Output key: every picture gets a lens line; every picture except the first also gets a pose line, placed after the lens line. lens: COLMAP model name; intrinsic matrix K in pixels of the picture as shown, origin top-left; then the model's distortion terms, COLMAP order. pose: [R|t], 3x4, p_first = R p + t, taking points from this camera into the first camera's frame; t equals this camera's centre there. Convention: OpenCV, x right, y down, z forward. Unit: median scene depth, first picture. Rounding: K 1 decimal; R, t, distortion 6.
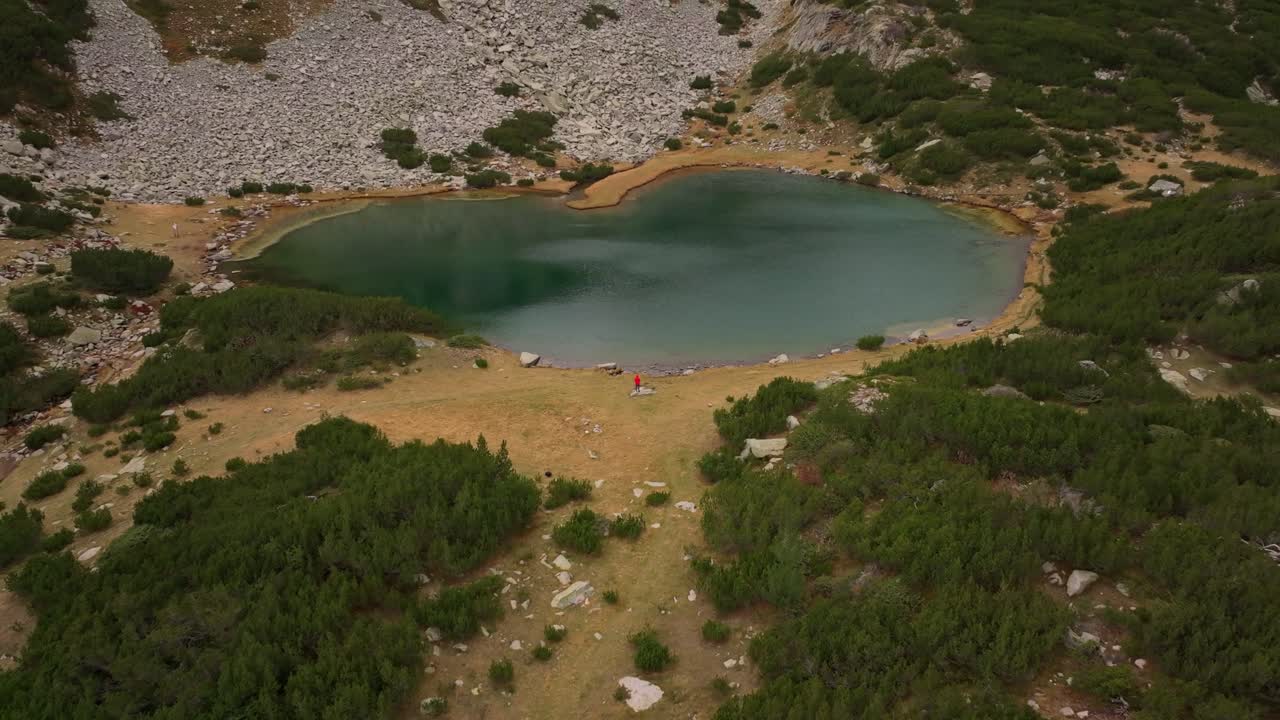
lens RADIAL K [[967.7, 0, 641.0], [0, 967.7, 361.1], [0, 0, 1]] dist [-0.005287, 0.029652]
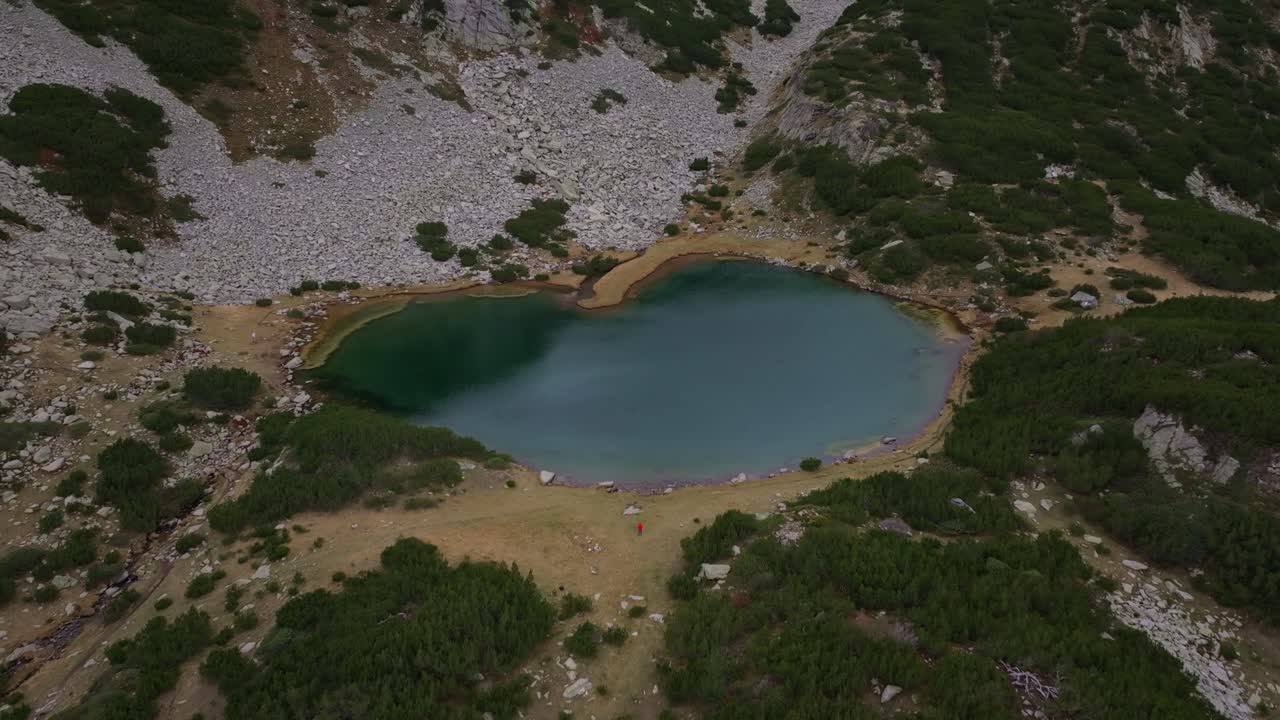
lens RADIAL K [[967.7, 0, 640.3], [0, 967.7, 358.6], [0, 0, 1]] dist [-0.005287, 0.029652]
pose [[0.999907, 0.006305, -0.012103, 0.017673], [-0.006393, 0.999954, -0.007189, -0.107800], [0.012057, 0.007265, 0.999901, -0.213238]]
